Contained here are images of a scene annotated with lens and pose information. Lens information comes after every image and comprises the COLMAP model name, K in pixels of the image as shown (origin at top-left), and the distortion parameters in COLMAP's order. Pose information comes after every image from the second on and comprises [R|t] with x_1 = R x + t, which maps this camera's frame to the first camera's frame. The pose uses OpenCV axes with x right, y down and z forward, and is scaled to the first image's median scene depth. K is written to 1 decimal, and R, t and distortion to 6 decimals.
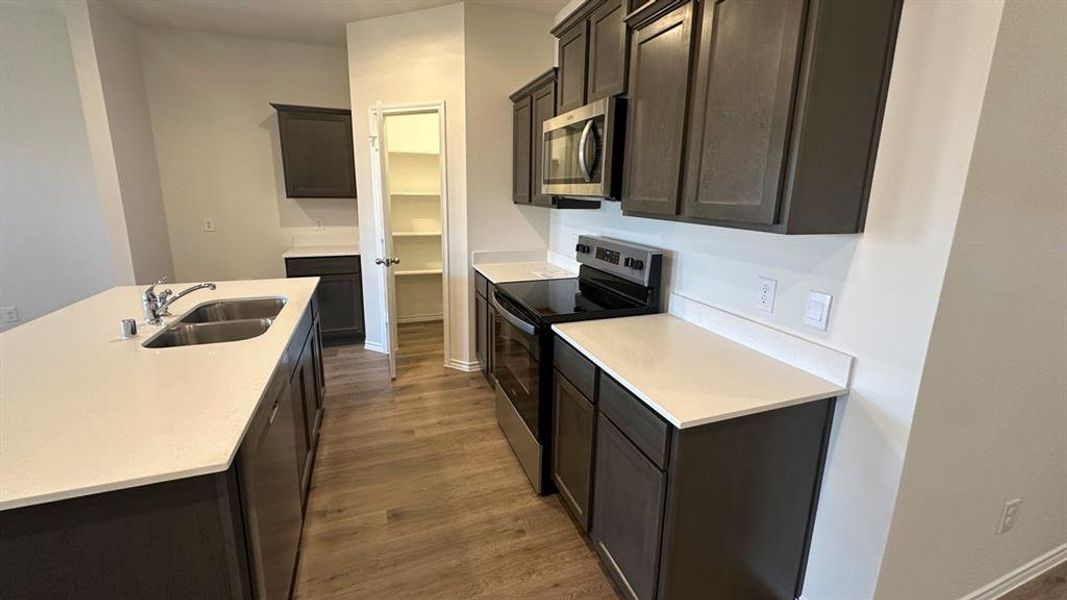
lens RADIAL K [[439.9, 0, 533.5], [0, 439.9, 300.0], [0, 0, 1]] dist [0.000452, -0.000009]
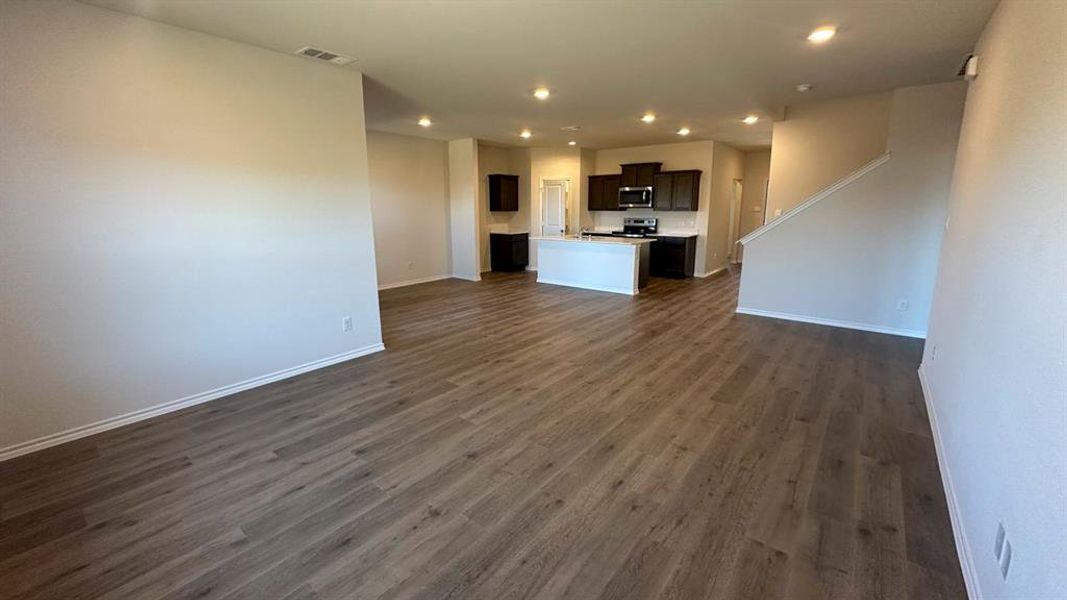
lens RADIAL K [[439.9, 0, 533.5], [0, 439.9, 300.0], [0, 0, 1]] dist [0.000452, -0.000009]
pose [[0.852241, -0.128907, 0.507020, -3.026032], [0.145131, 0.989383, 0.007597, 0.474199], [-0.502616, 0.067110, 0.861901, -2.096948]]
